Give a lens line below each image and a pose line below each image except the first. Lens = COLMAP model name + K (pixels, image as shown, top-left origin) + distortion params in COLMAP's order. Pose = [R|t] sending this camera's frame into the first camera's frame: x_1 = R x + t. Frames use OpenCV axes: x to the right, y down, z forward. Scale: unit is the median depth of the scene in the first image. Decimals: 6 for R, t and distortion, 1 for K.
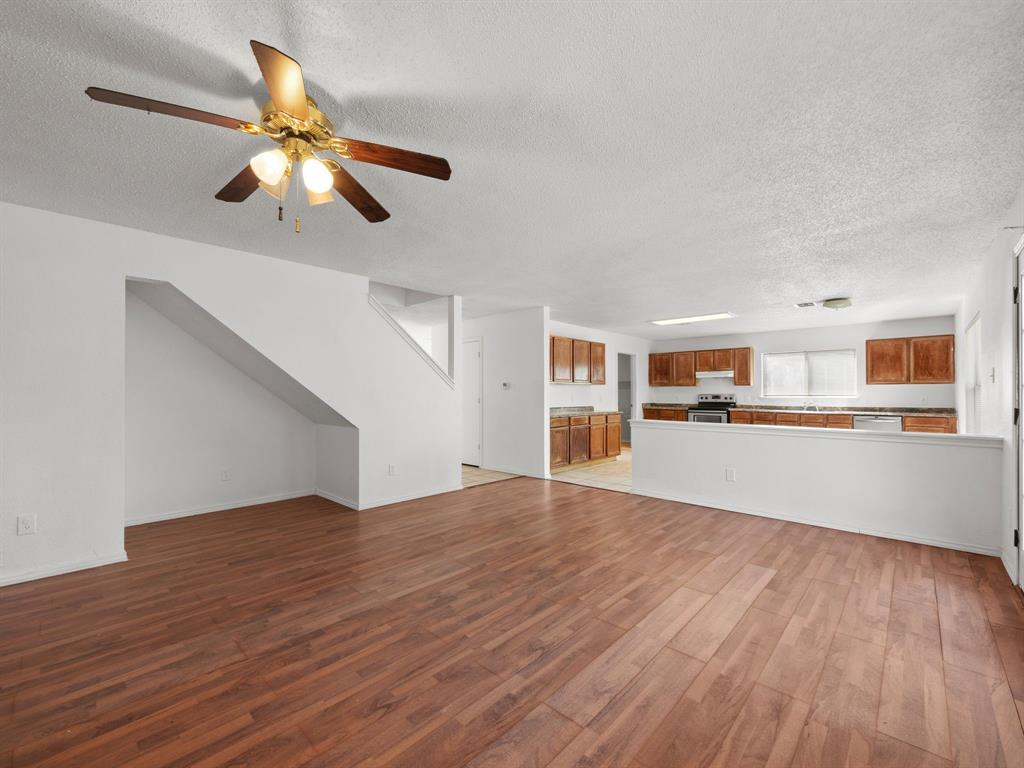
lens RADIAL K [[432.8, 0, 510.2], [0, 432.8, 388.1], [0, 0, 1]] dist [-0.000720, -0.000845]
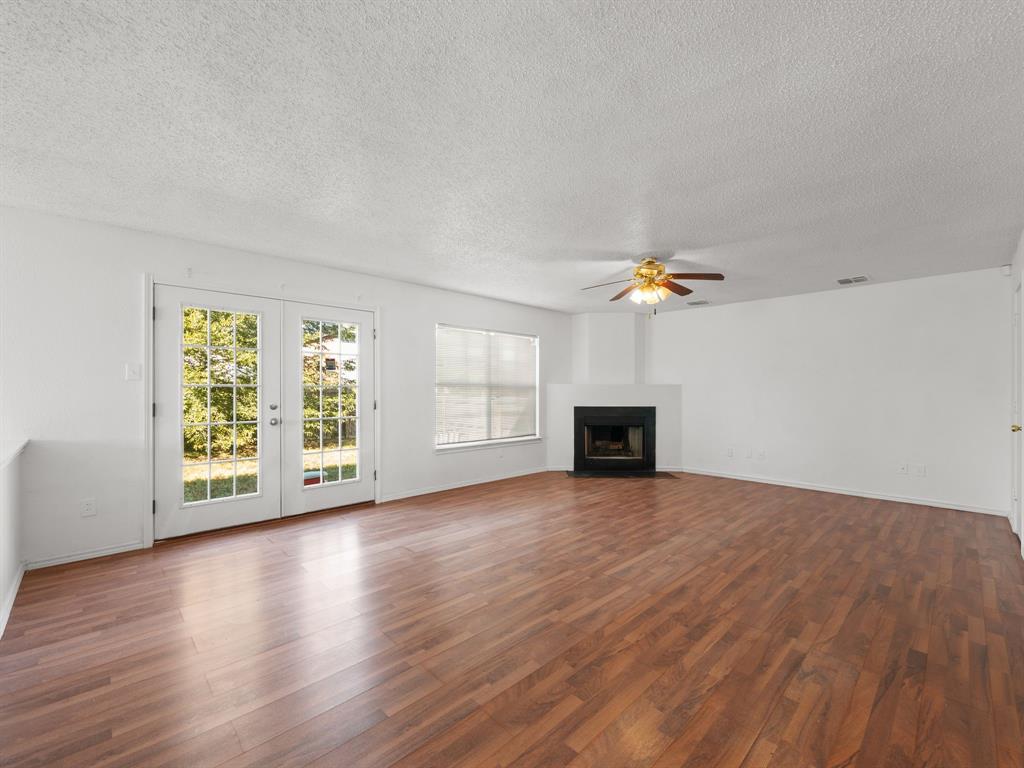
lens RADIAL K [[432.8, 0, 510.3], [0, 432.8, 388.8], [0, 0, 1]] dist [-0.000720, -0.000845]
pose [[-0.998593, -0.000441, 0.053026, 0.075199], [-0.001314, 0.999864, -0.016432, 0.024929], [-0.053012, -0.016479, -0.998458, 2.250612]]
